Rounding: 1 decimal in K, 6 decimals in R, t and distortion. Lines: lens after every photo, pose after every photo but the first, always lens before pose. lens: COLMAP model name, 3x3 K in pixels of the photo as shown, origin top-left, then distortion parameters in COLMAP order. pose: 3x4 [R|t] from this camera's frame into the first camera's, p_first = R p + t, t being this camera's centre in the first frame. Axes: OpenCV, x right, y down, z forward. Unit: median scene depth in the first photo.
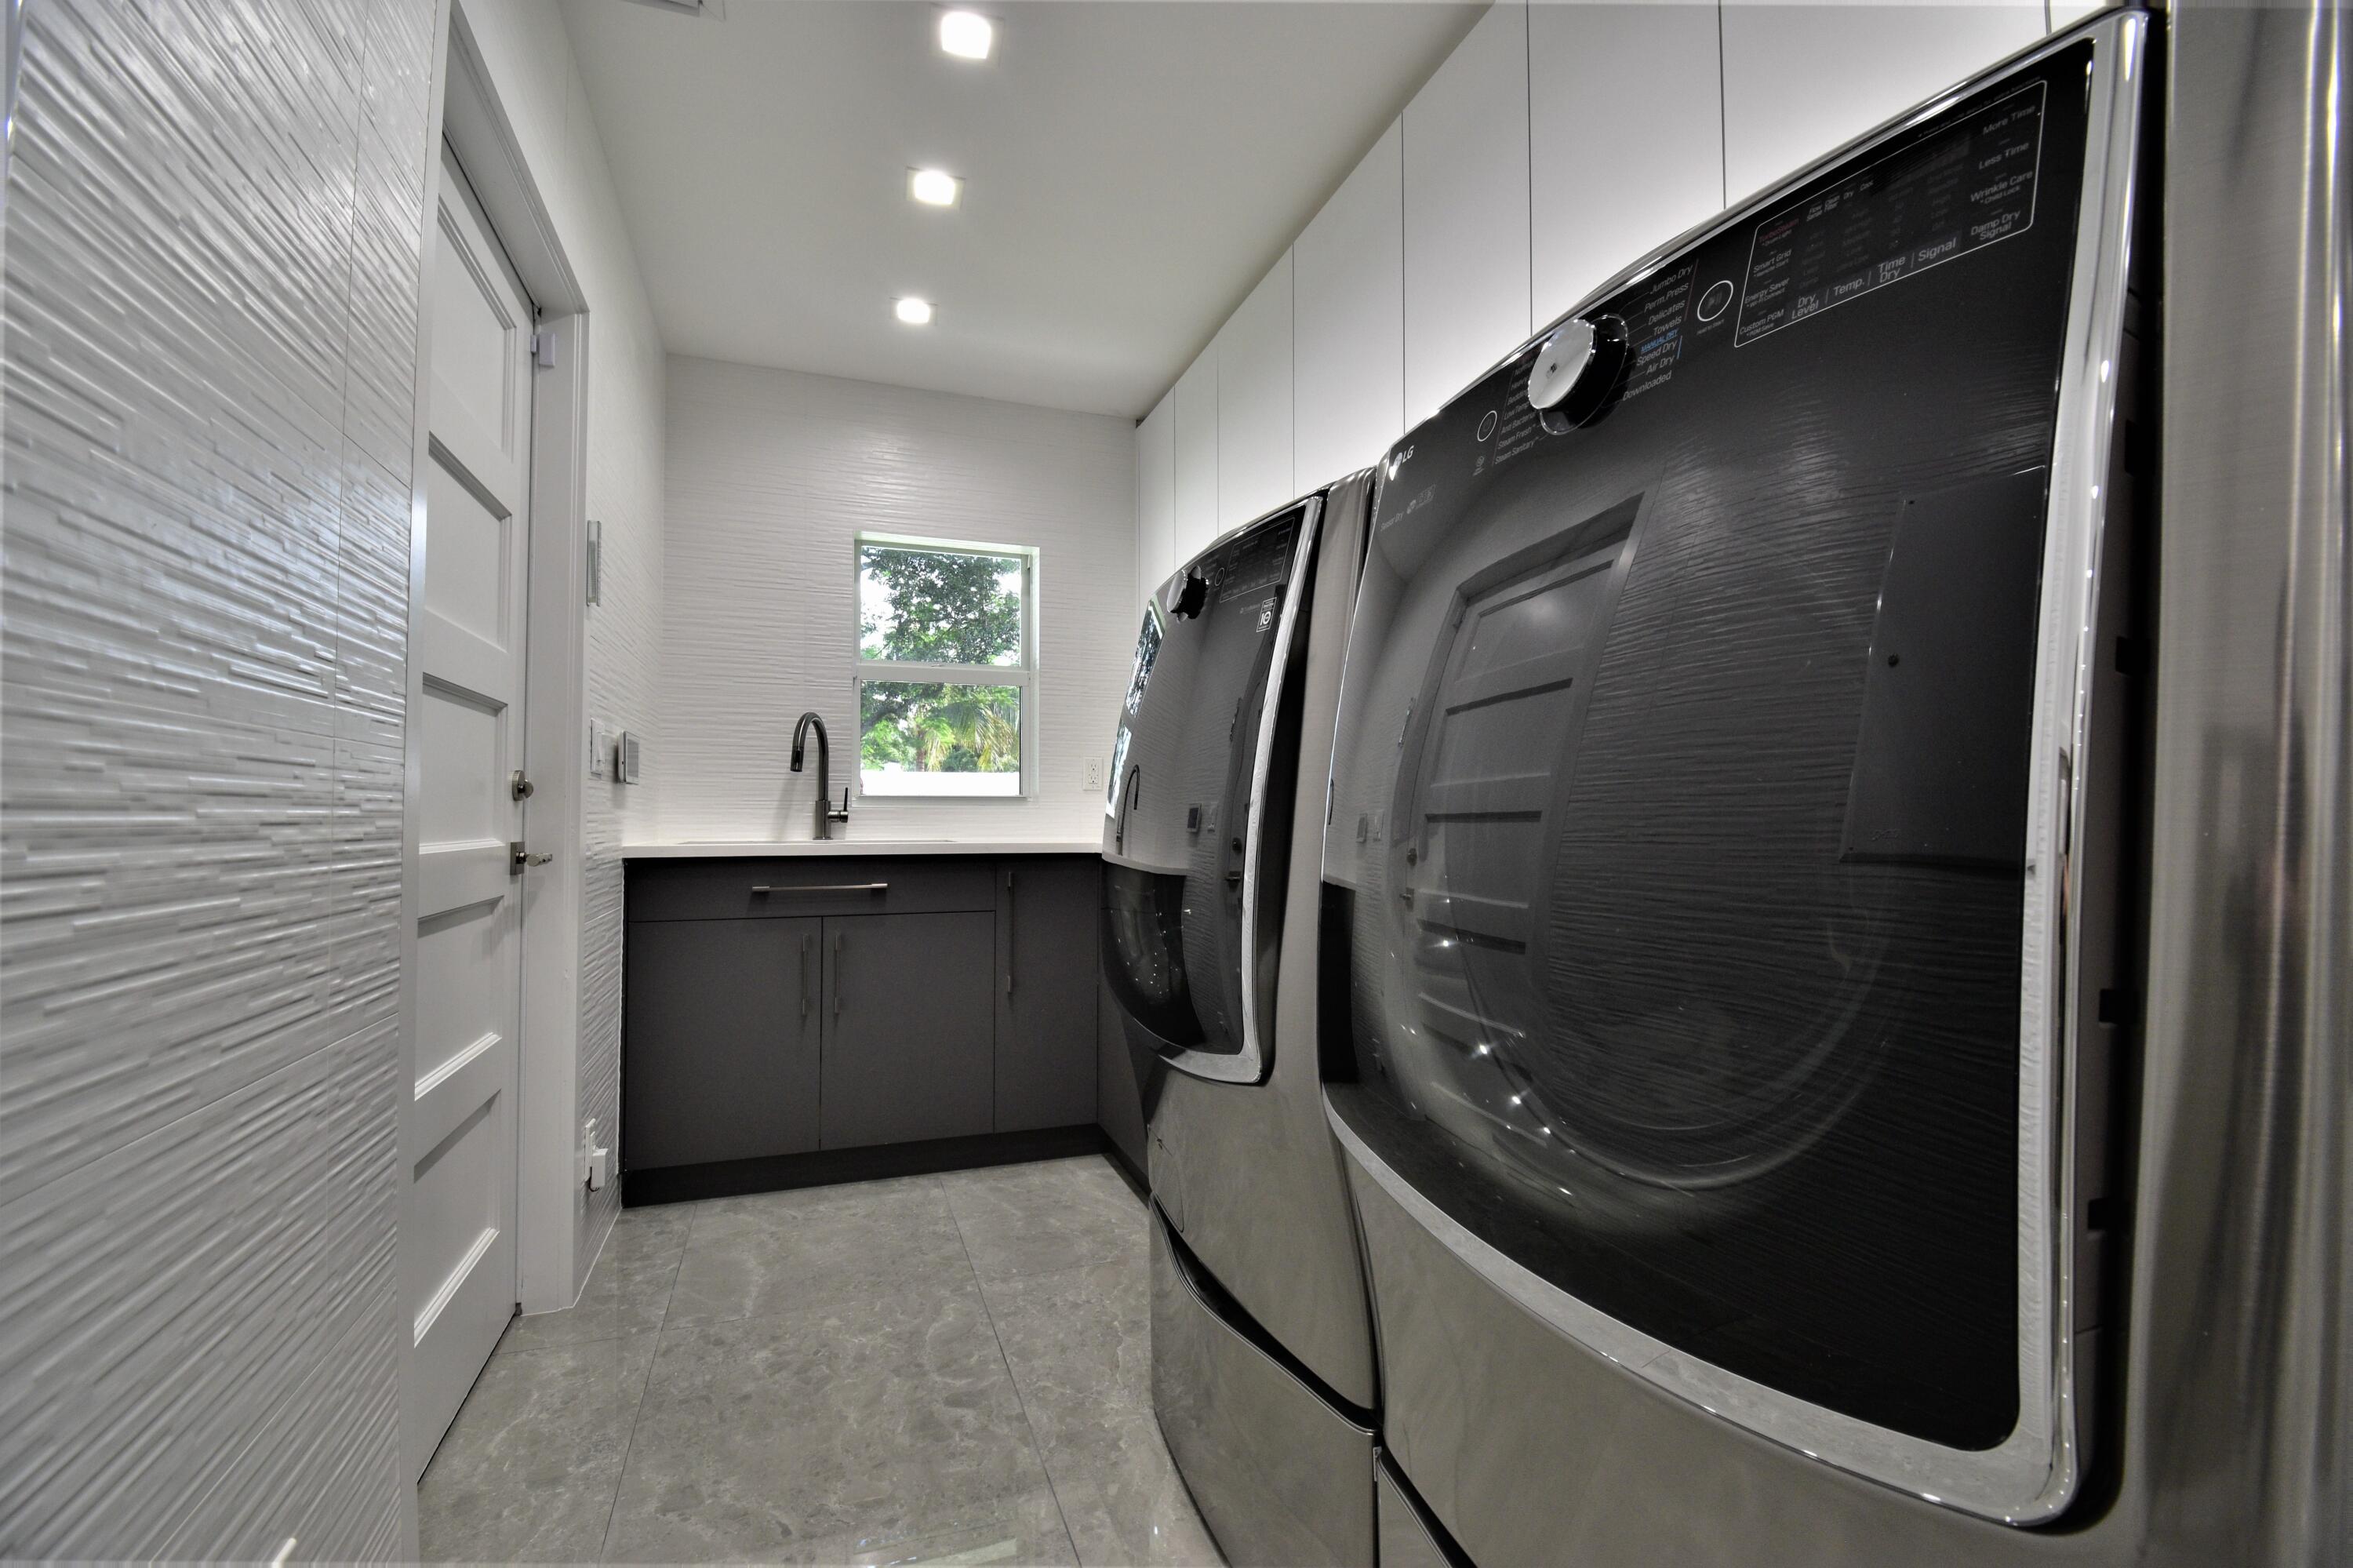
lens RADIAL K [[1035.8, 0, 1188.3], [0, 1035.8, 785.9], [0, 0, 1]] dist [-0.000467, 0.000038]
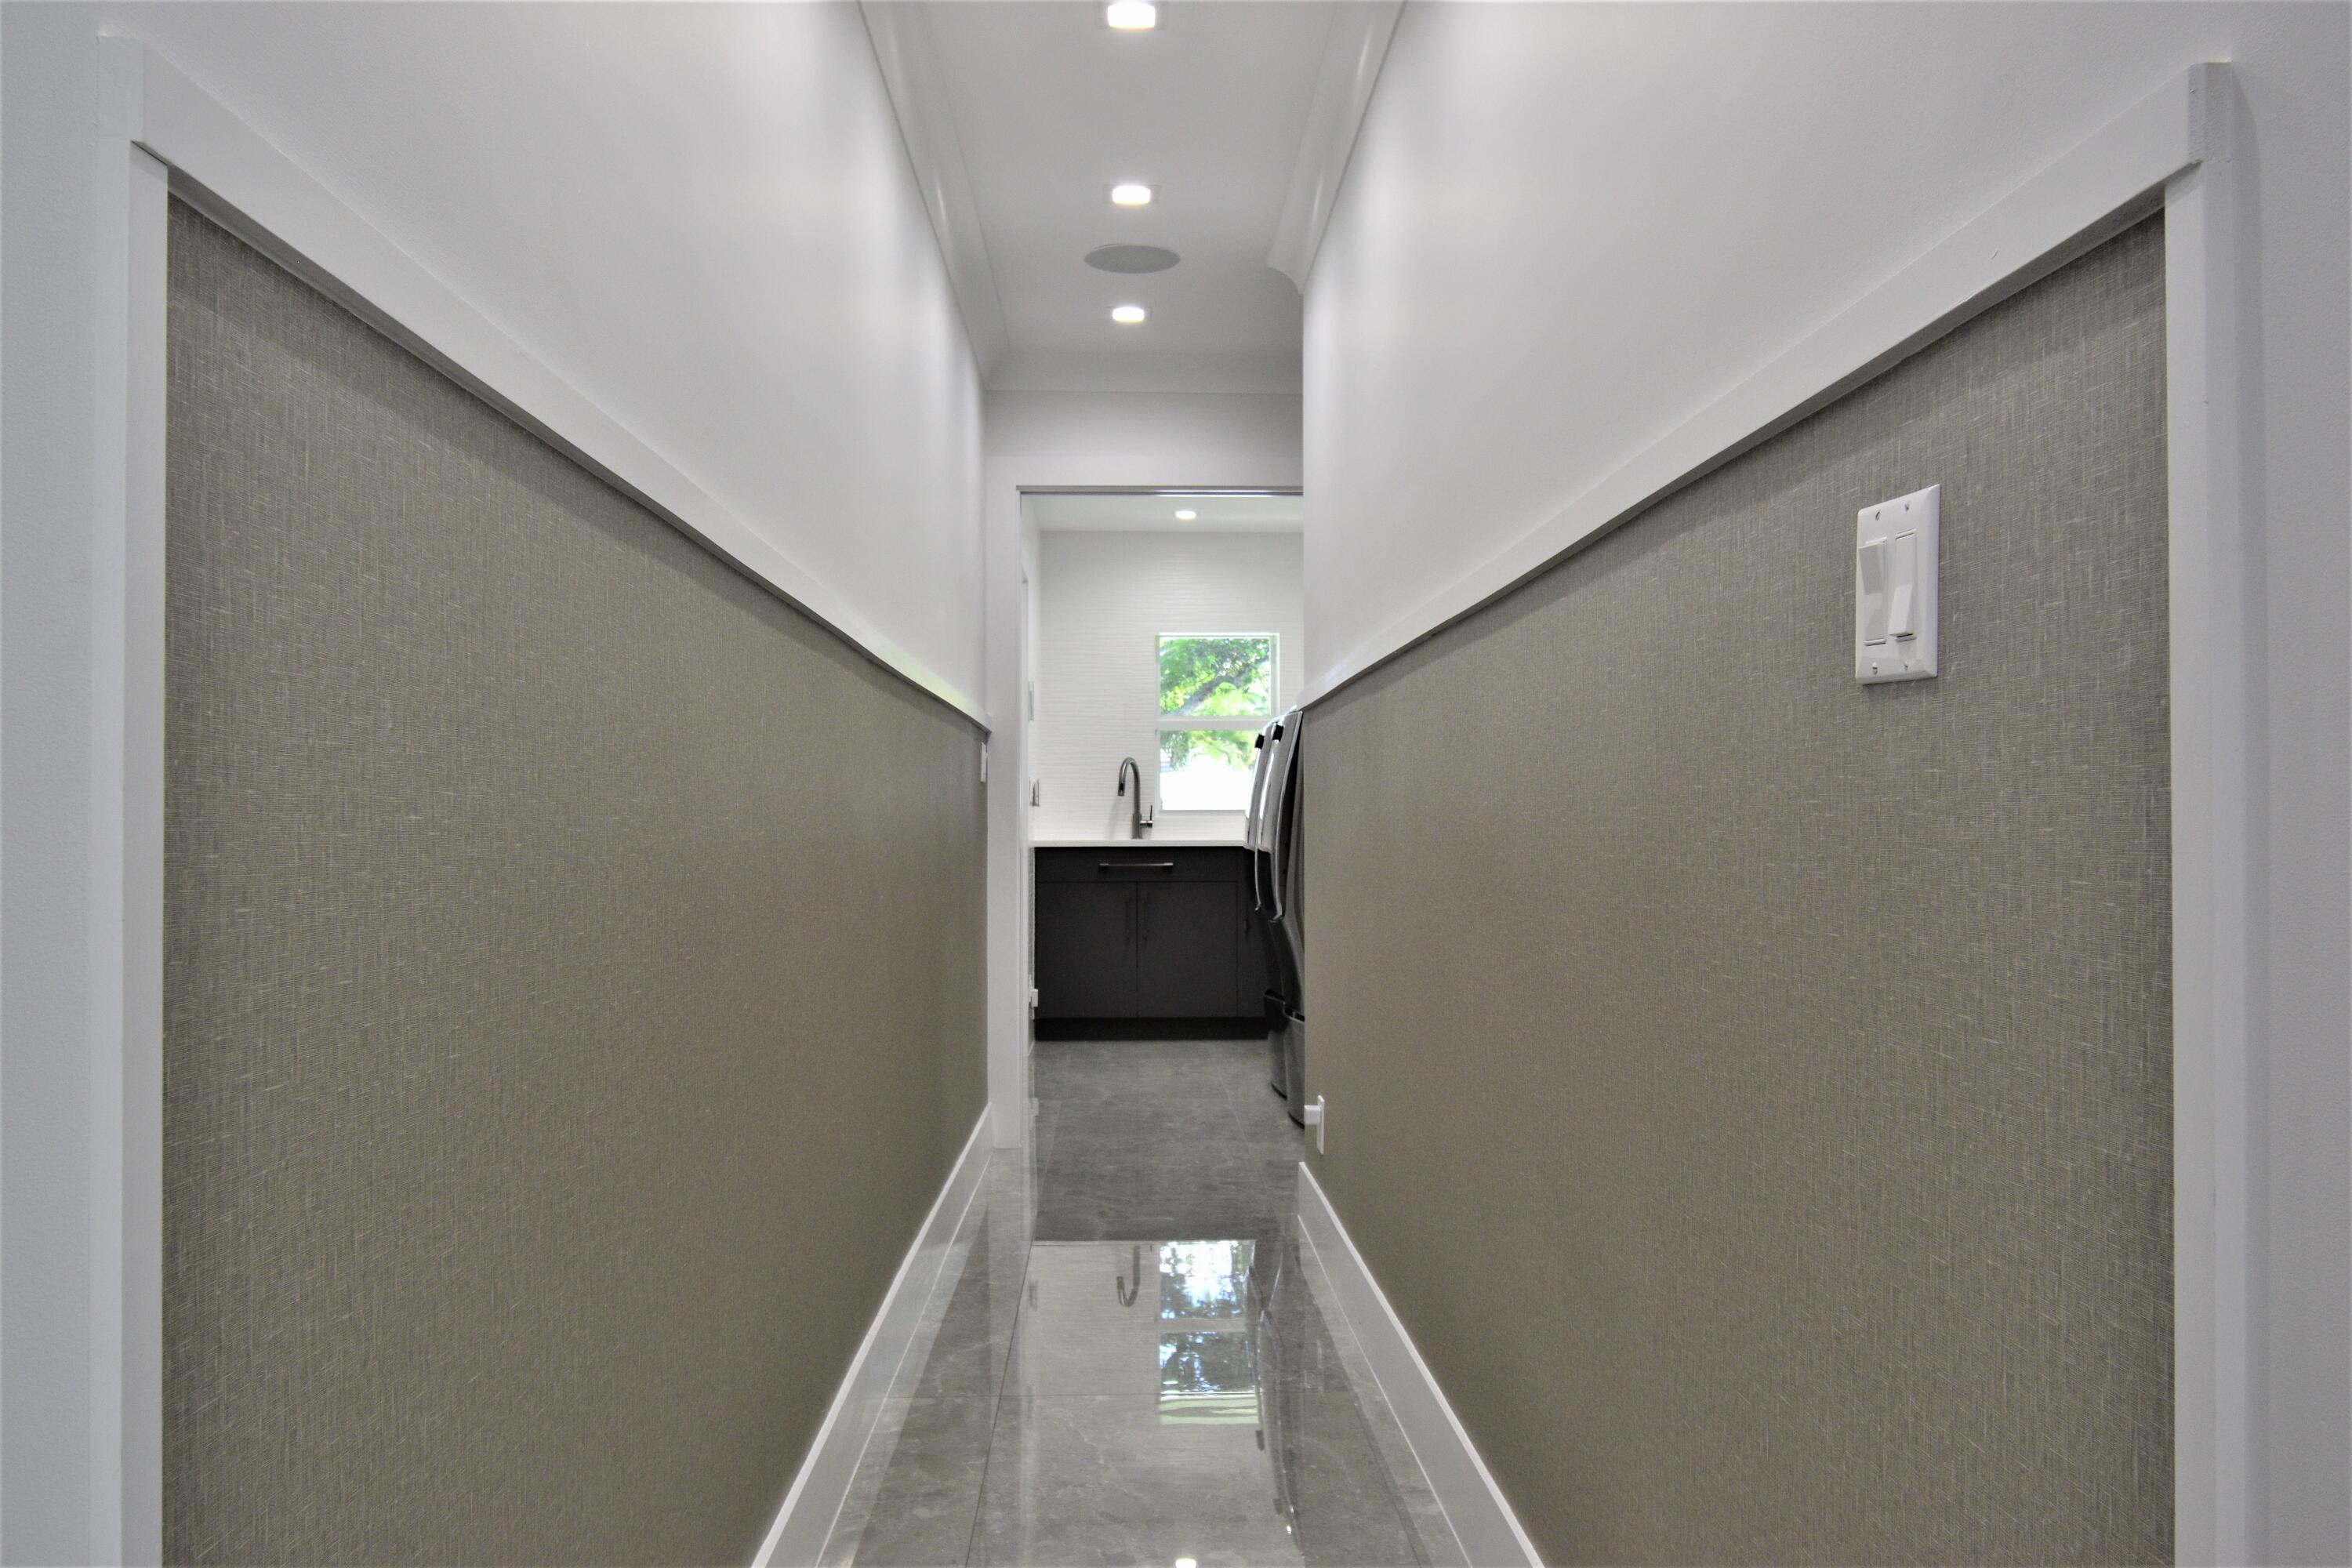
lens RADIAL K [[2012.7, 0, 1176.0], [0, 2012.7, 784.0], [0, 0, 1]] dist [-0.000383, -0.000042]
pose [[0.950086, -0.002665, -0.311976, 0.741573], [0.007325, 0.999878, 0.013764, -0.082708], [0.311901, -0.015362, 0.949990, -2.125780]]
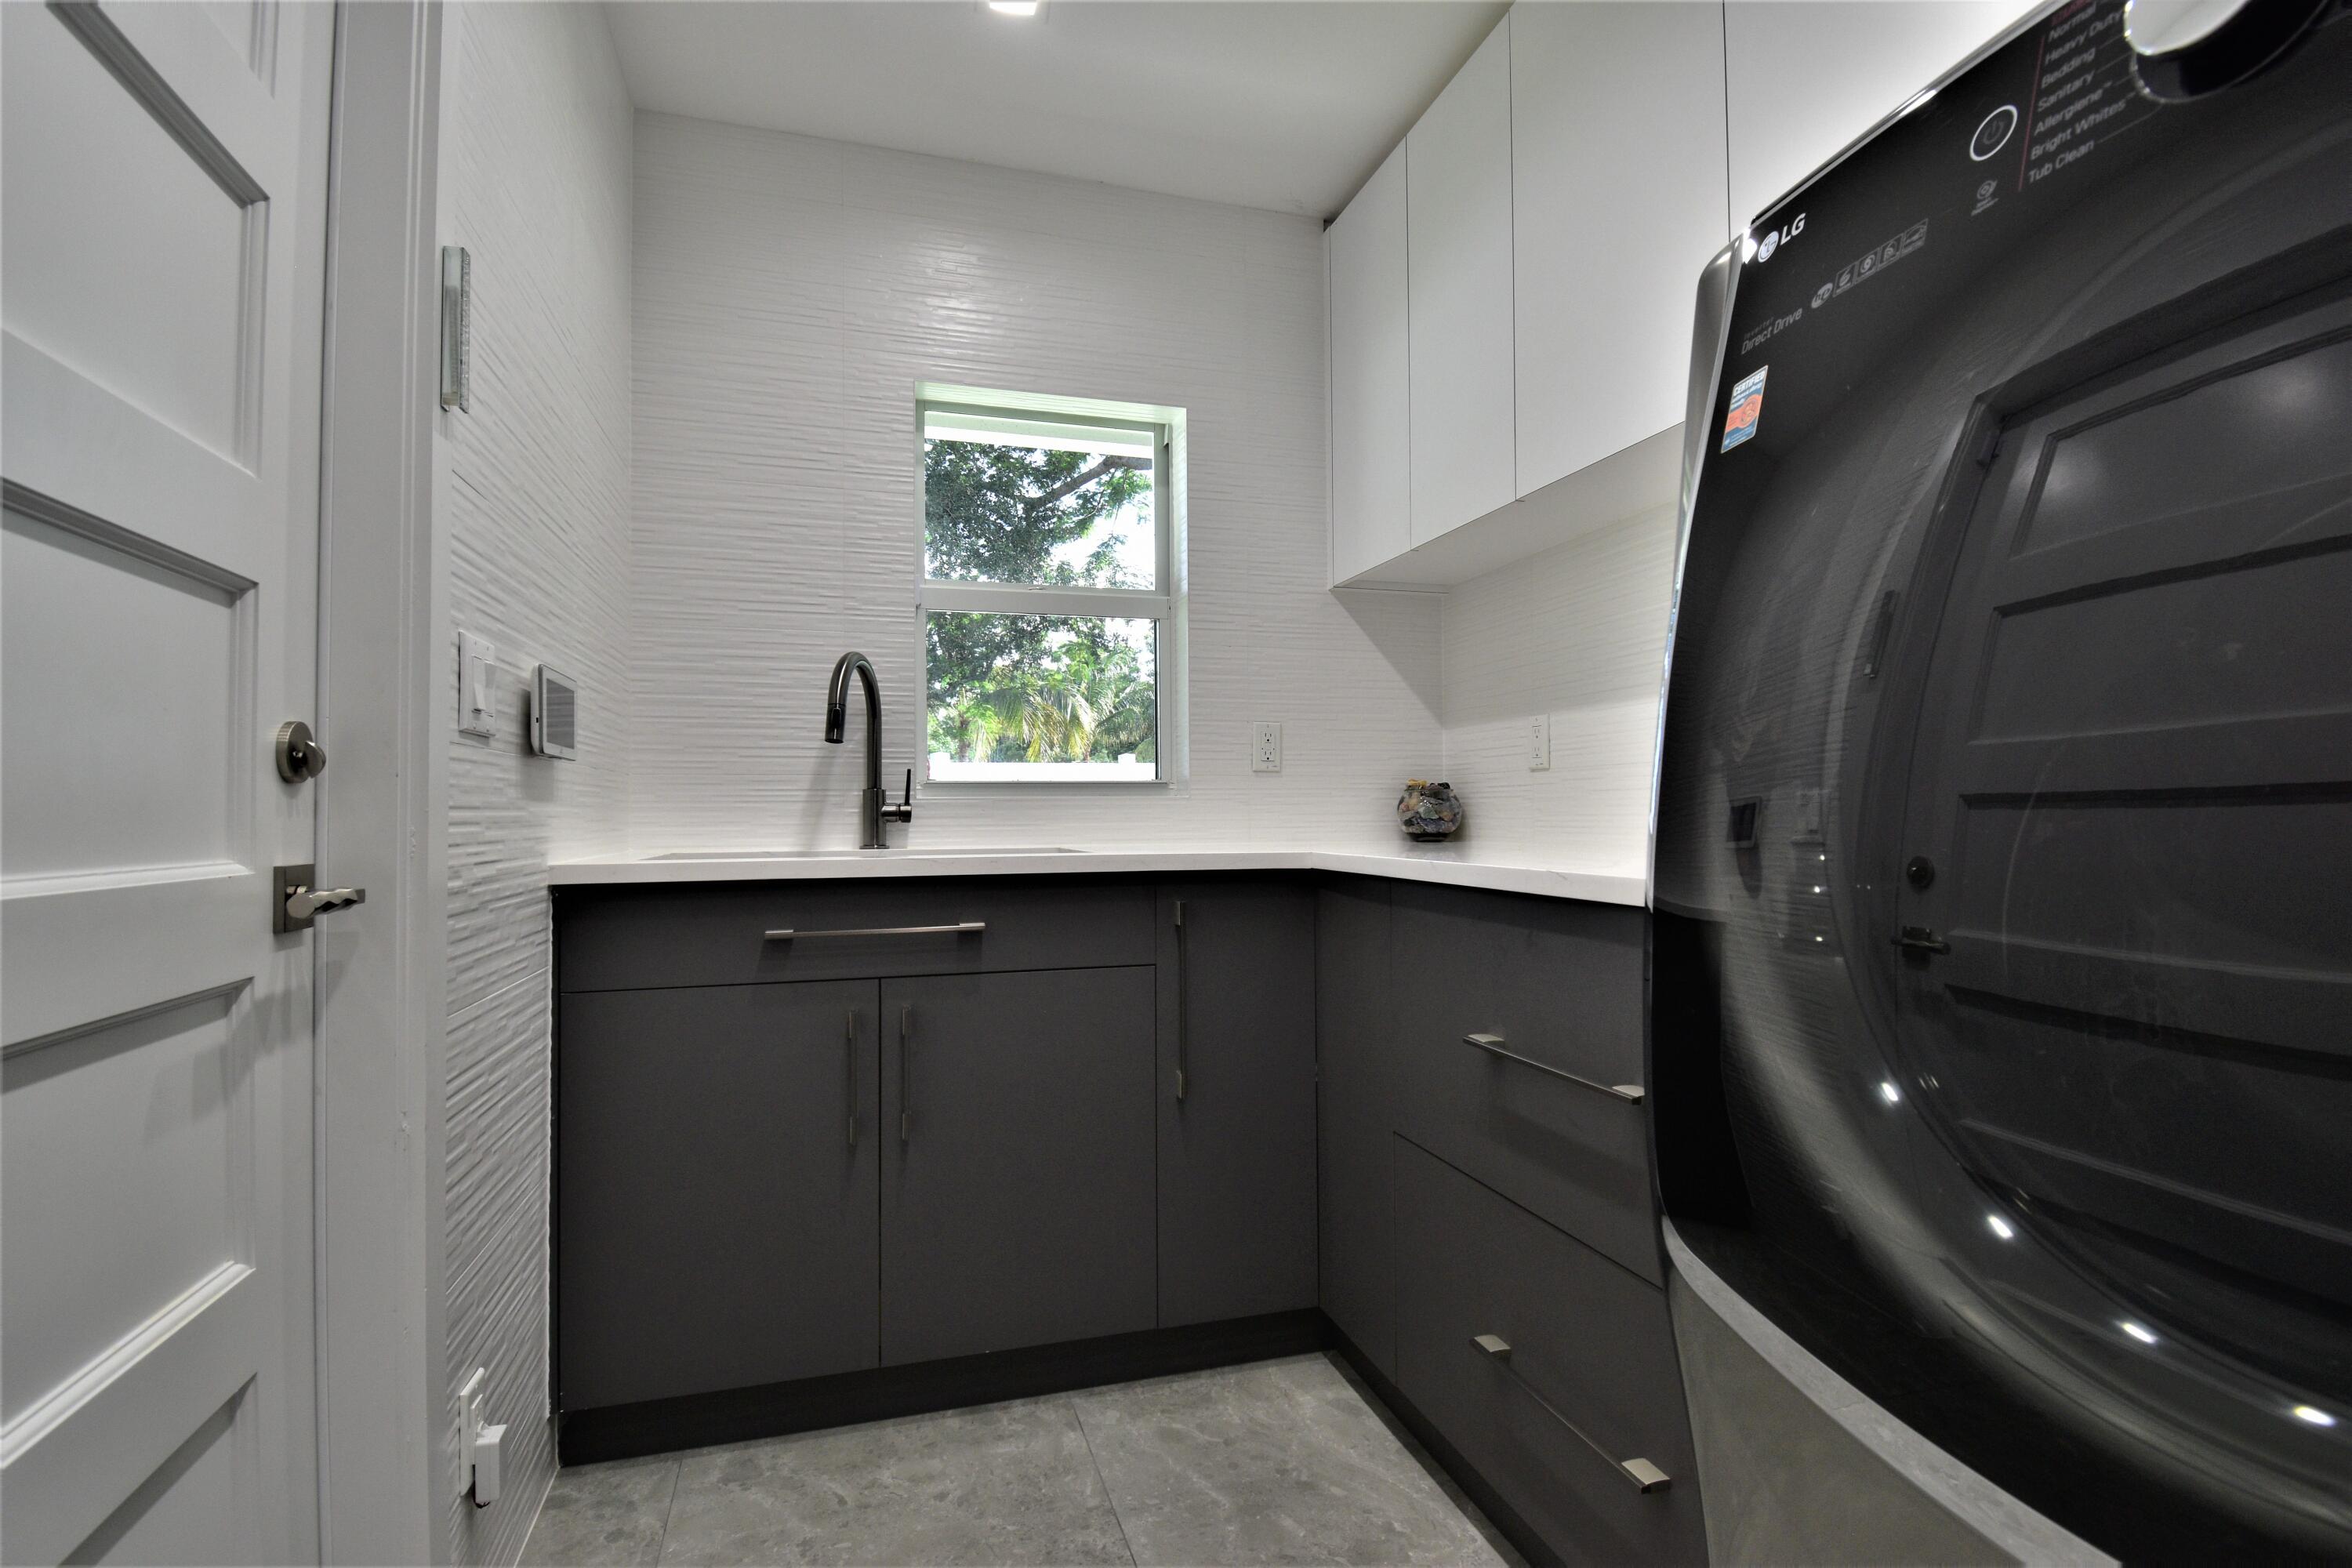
lens RADIAL K [[1116.7, 0, 1176.0], [0, 1116.7, 784.0], [0, 0, 1]] dist [0.002871, -0.013320]
pose [[0.998136, -0.009559, -0.060272, -0.141301], [0.009751, 0.999948, 0.002884, 0.012860], [0.060241, -0.003466, 0.998178, 0.362776]]
